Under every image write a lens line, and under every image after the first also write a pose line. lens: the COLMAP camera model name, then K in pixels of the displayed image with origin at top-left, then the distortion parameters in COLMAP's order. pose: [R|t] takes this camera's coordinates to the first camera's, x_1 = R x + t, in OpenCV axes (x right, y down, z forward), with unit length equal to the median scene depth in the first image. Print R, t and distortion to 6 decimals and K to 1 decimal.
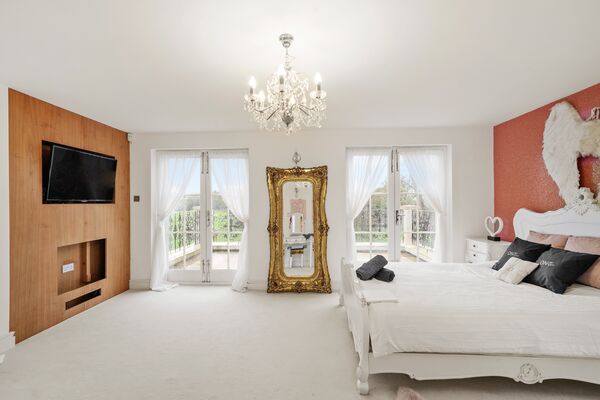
lens RADIAL K [[279.0, 0, 300.0], [0, 279.0, 200.0], [0, 0, 1]] dist [0.002316, 0.000221]
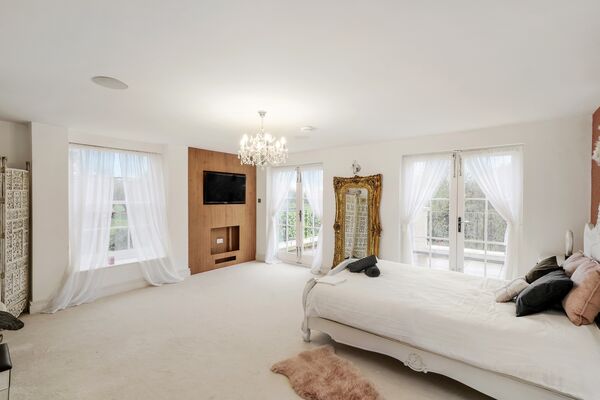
lens RADIAL K [[283.2, 0, 300.0], [0, 283.2, 200.0], [0, 0, 1]] dist [-0.001635, -0.000129]
pose [[0.809590, 0.014107, -0.586826, 0.505657], [-0.003928, 0.999819, 0.018616, -0.039219], [0.586982, -0.012766, 0.809499, -0.109538]]
